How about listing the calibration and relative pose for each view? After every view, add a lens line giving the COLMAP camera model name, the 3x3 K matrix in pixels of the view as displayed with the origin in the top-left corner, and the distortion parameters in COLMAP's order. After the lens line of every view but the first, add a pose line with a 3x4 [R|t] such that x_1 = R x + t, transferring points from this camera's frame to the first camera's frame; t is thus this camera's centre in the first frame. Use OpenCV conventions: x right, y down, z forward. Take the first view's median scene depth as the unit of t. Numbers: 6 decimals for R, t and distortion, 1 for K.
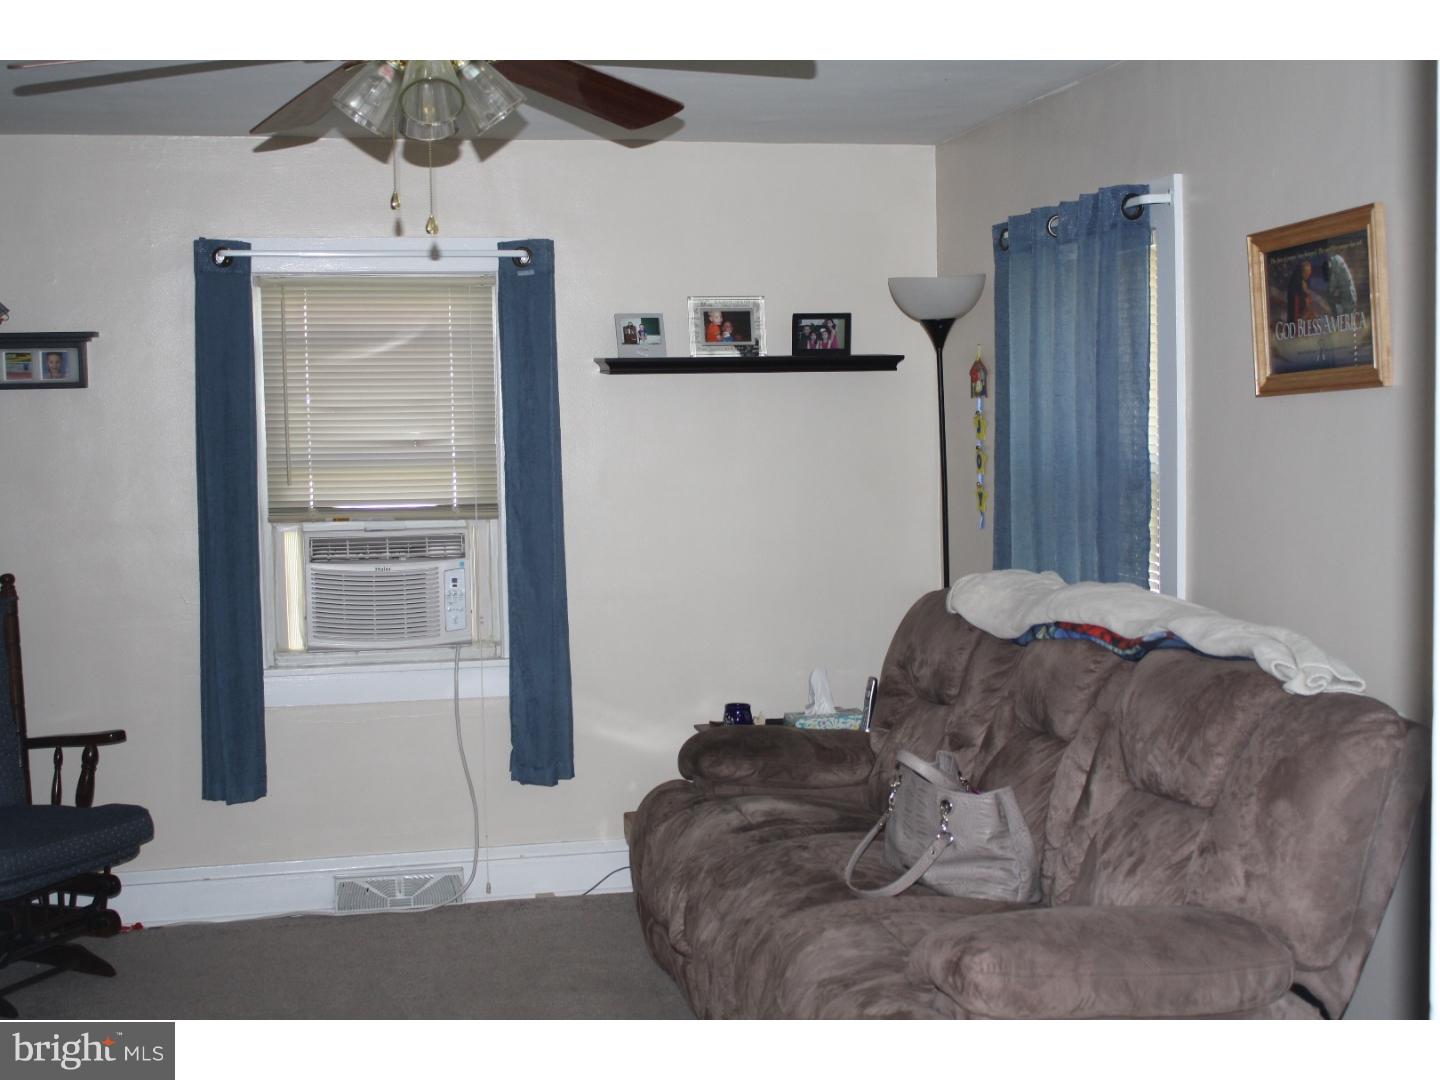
lens RADIAL K [[1820.3, 0, 713.7], [0, 1820.3, 537.6], [0, 0, 1]] dist [-0.085128, 0.150898]
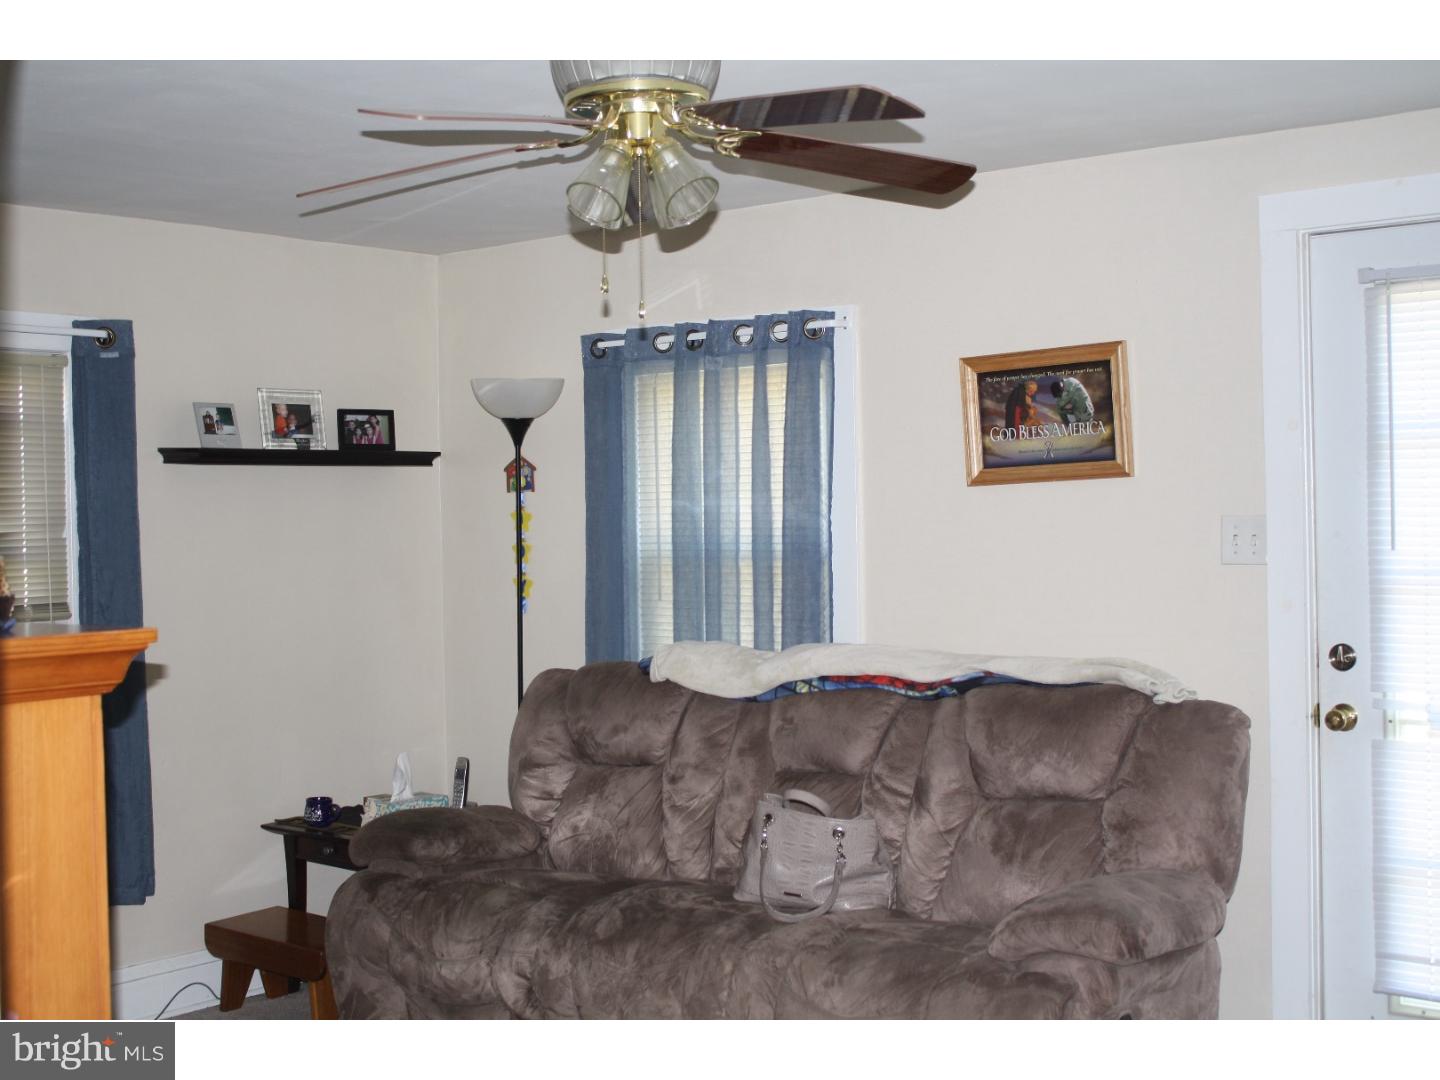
lens RADIAL K [[1794.9, 0, 720.0], [0, 1794.9, 540.0], [0, 0, 1]] dist [-0.101230, 0.197970]
pose [[0.785485, -0.006672, 0.618845, -0.420797], [0.045602, 0.997848, -0.047124, 0.007212], [-0.617198, 0.065236, 0.784099, 0.090837]]
